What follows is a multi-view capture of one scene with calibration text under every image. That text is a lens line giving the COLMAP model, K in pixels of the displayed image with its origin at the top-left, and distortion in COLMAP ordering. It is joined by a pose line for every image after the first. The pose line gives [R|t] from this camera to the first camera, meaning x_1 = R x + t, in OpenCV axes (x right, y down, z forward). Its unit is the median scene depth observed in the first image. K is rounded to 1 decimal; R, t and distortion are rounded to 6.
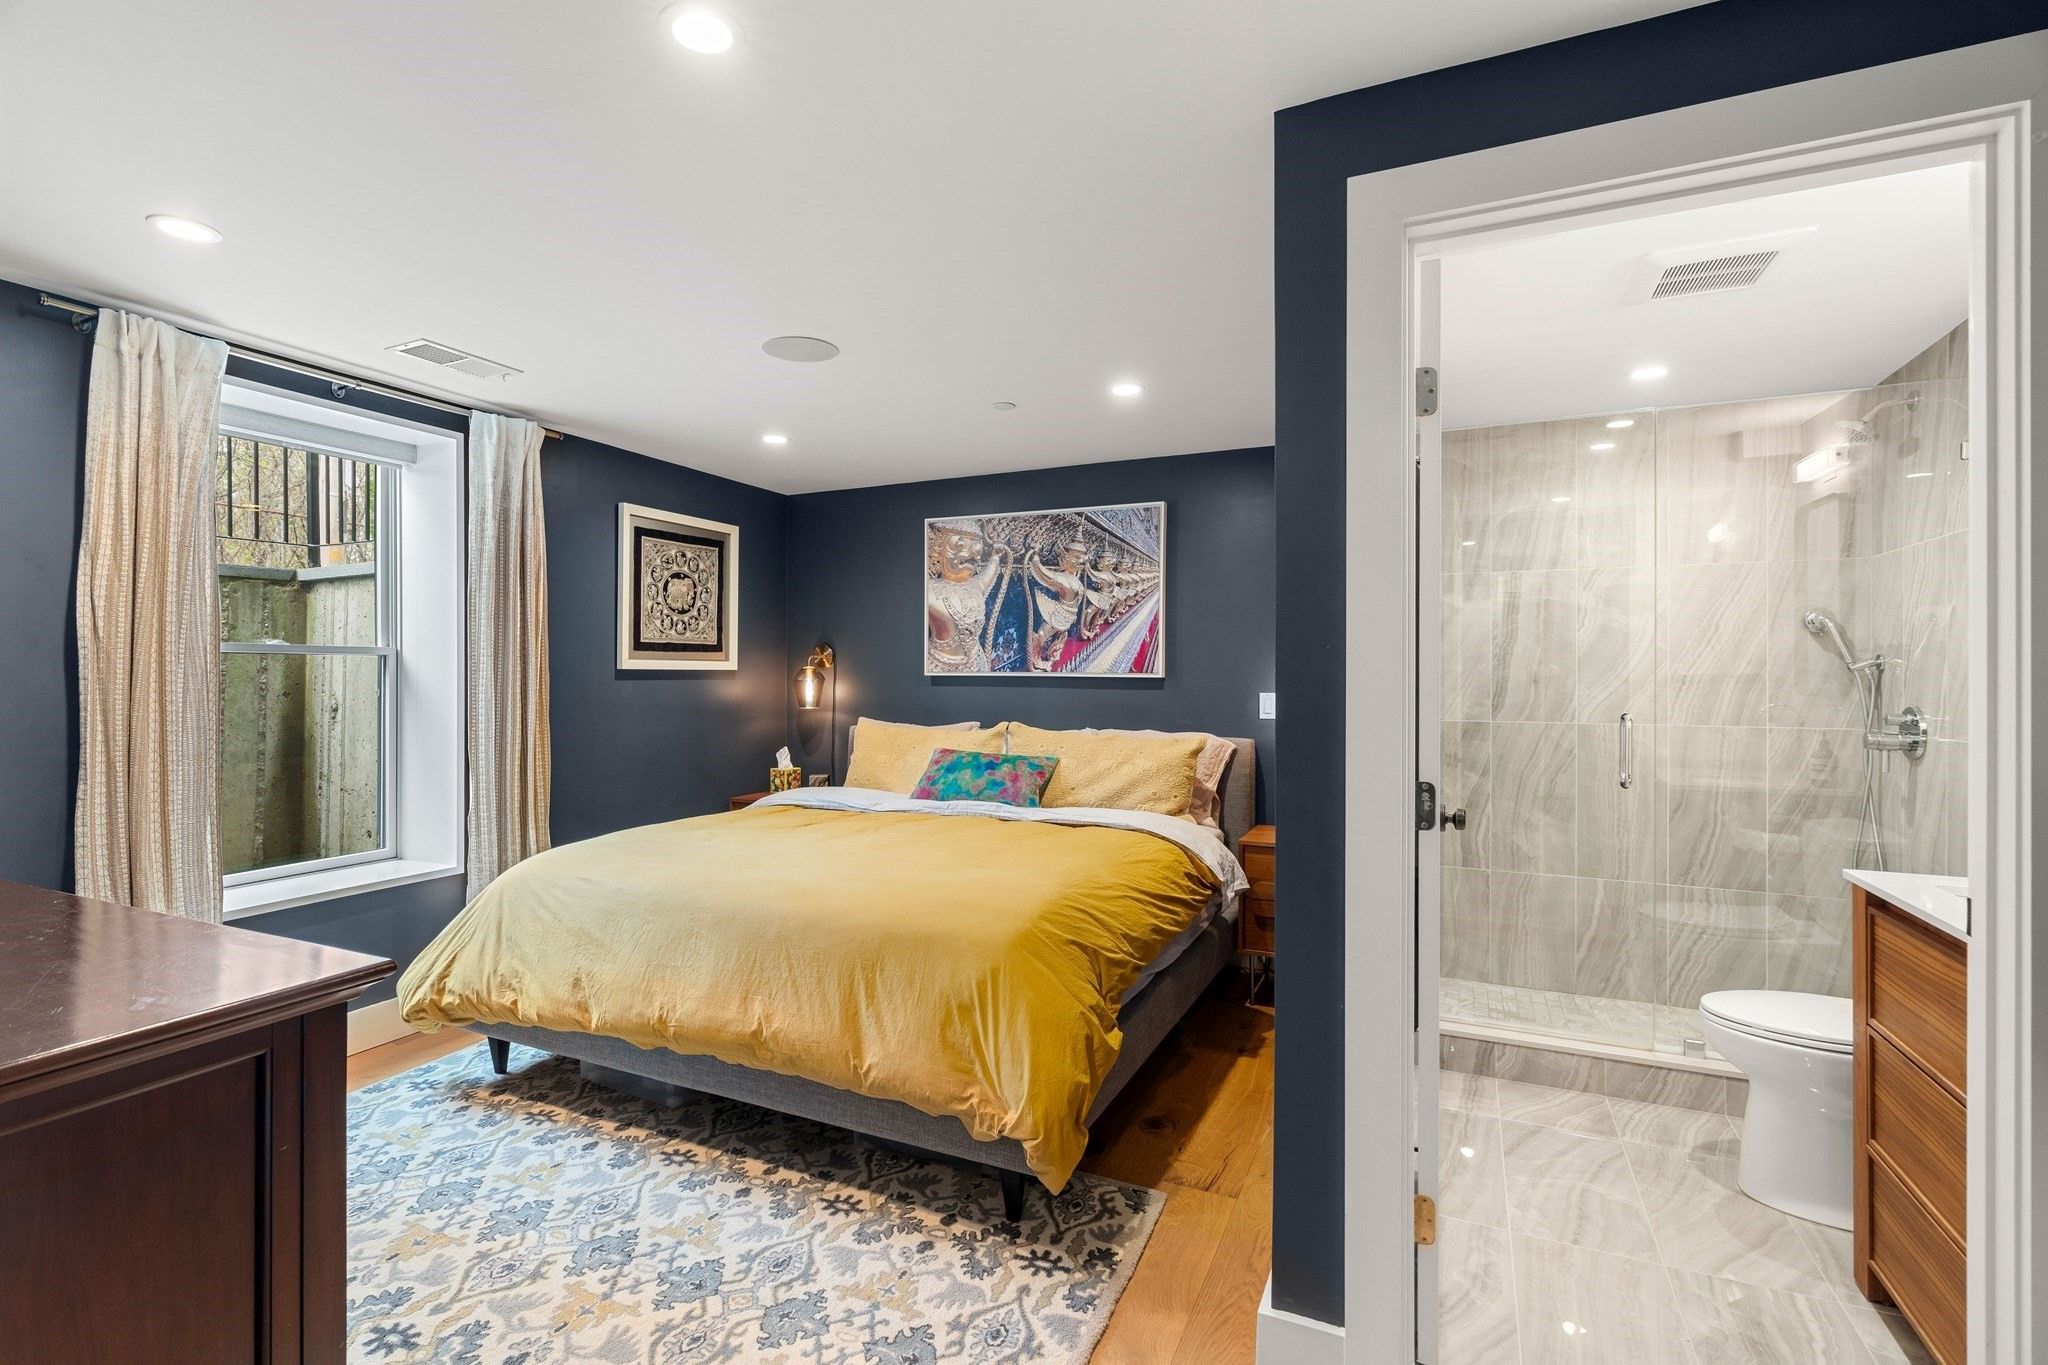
lens RADIAL K [[930.9, 0, 1017.1], [0, 930.9, 676.8], [0, 0, 1]] dist [-0.007290, 0.000271]
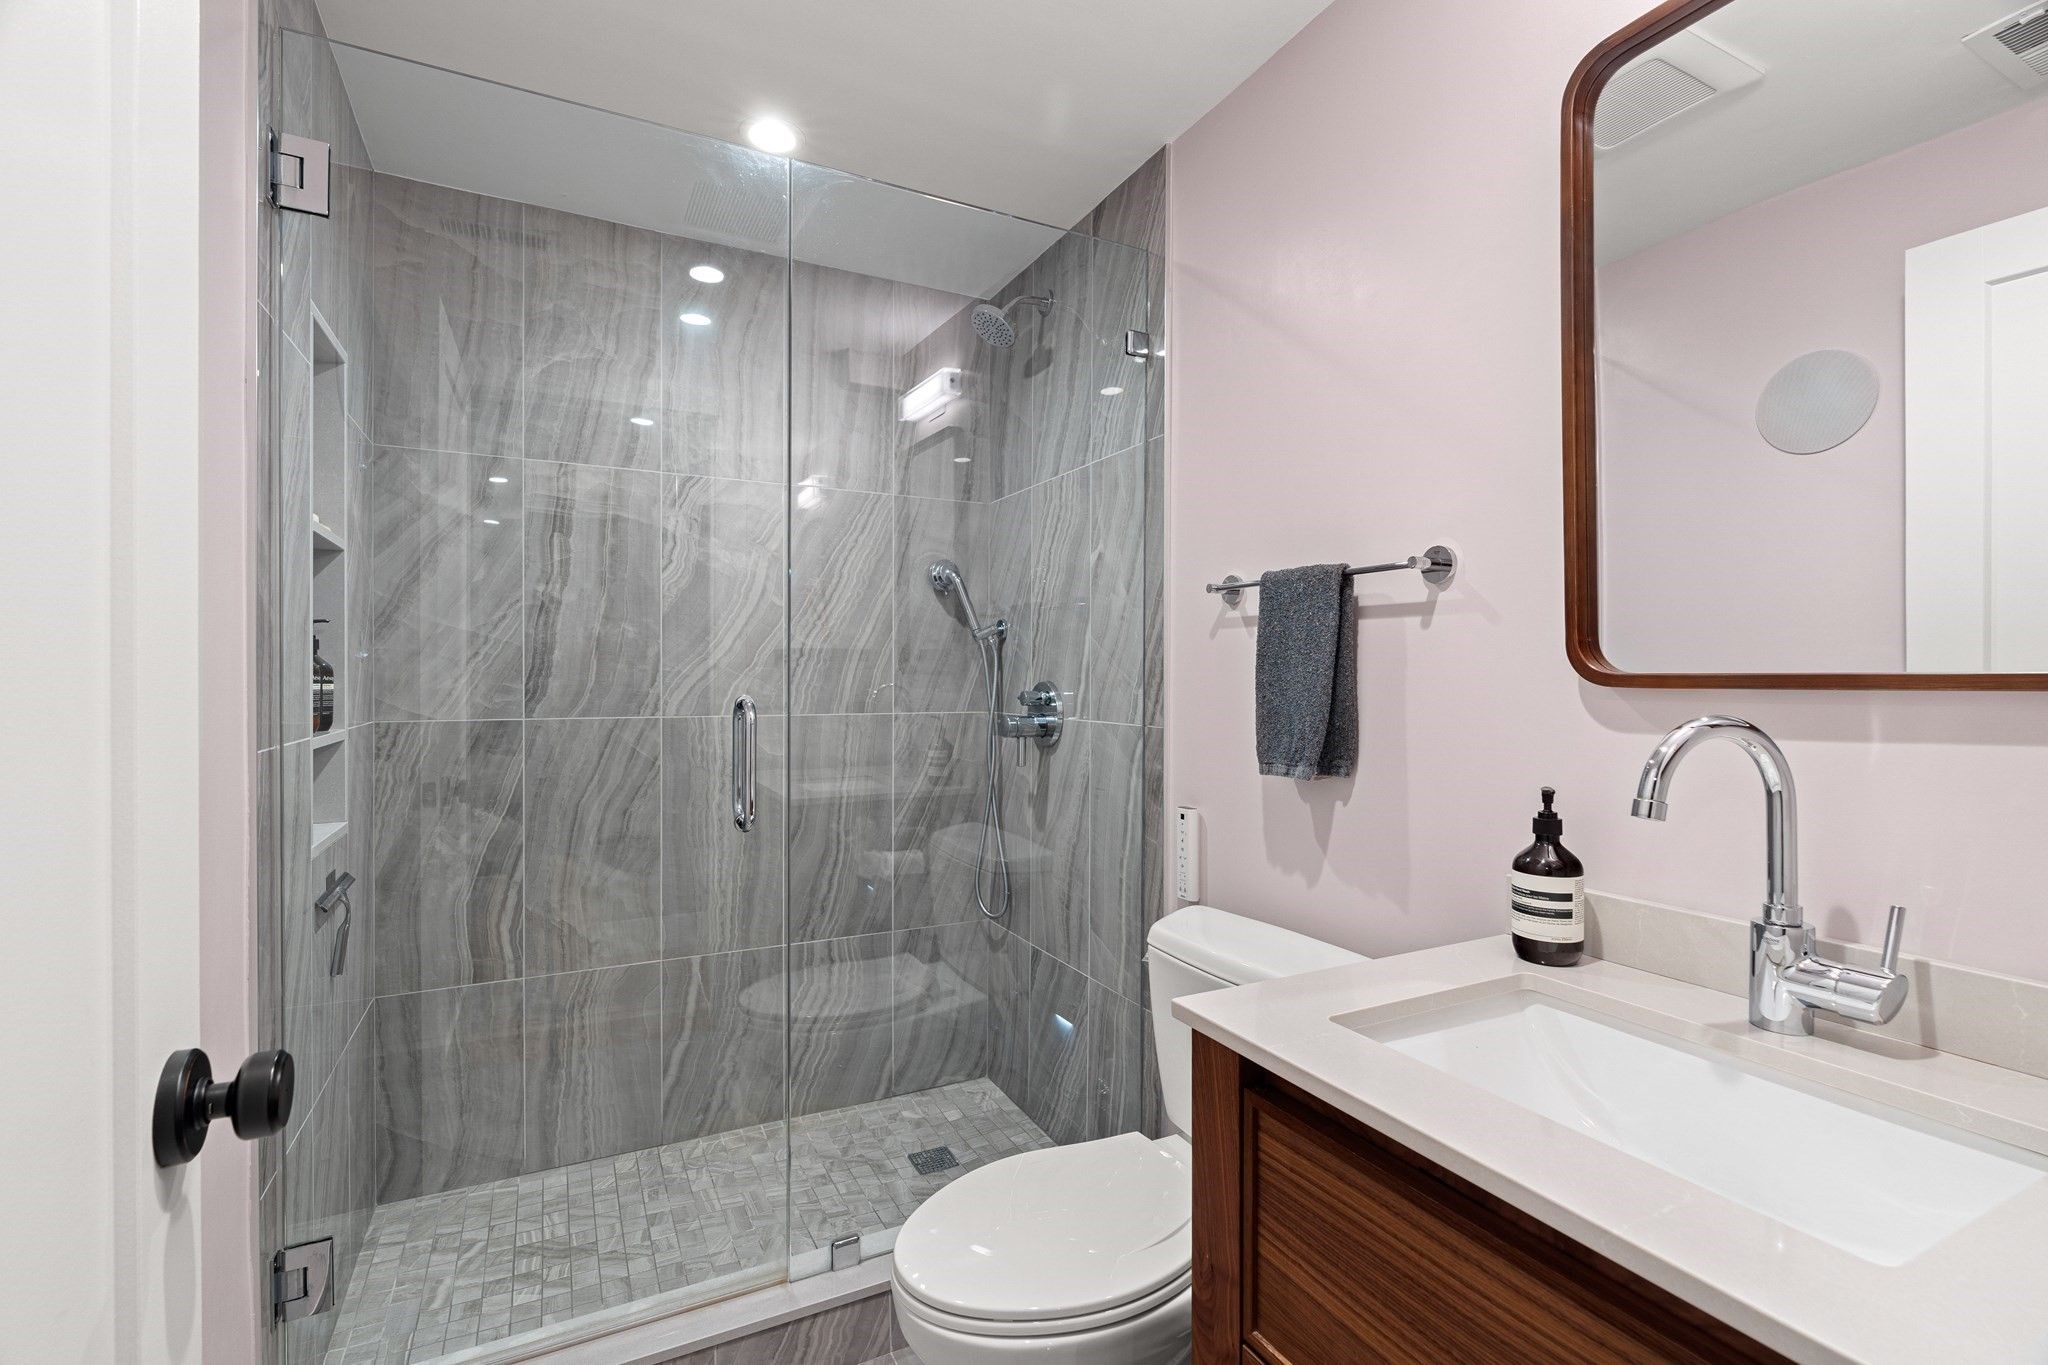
lens RADIAL K [[930.9, 0, 1017.1], [0, 930.9, 676.8], [0, 0, 1]] dist [-0.007290, 0.000271]
pose [[0.614659, -0.002692, 0.788789, 0.243732], [0.000206, 0.999995, 0.003252, 0.019828], [-0.788793, -0.001836, 0.614656, 0.405445]]
